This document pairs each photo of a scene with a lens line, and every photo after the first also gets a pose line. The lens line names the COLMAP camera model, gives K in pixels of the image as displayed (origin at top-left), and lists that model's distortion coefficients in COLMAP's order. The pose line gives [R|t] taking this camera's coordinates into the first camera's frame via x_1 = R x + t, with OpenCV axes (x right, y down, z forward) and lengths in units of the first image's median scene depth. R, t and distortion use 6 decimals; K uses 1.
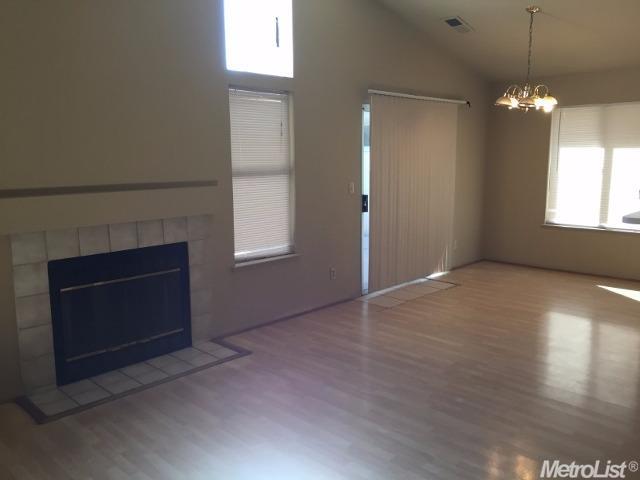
lens RADIAL K [[536.8, 0, 320.0], [0, 536.8, 240.0], [0, 0, 1]] dist [0.026570, -0.015416]
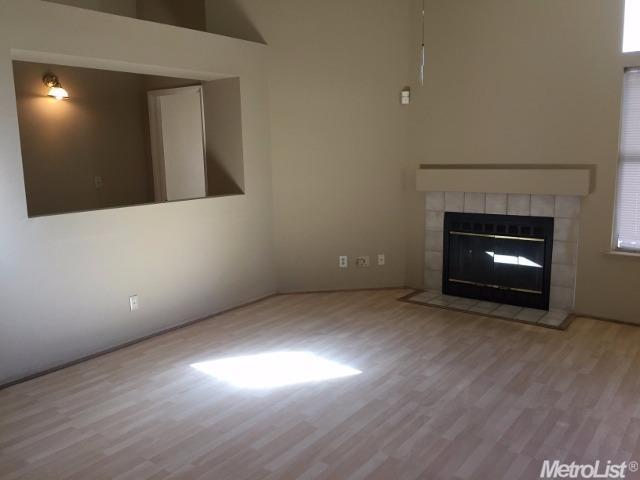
lens RADIAL K [[536.8, 0, 320.0], [0, 536.8, 240.0], [0, 0, 1]] dist [0.026570, -0.015416]
pose [[0.111778, 0.172685, -0.978614, 0.812392], [-0.134560, 0.978346, 0.157268, -0.062794], [0.984581, 0.114103, 0.132594, 0.372545]]
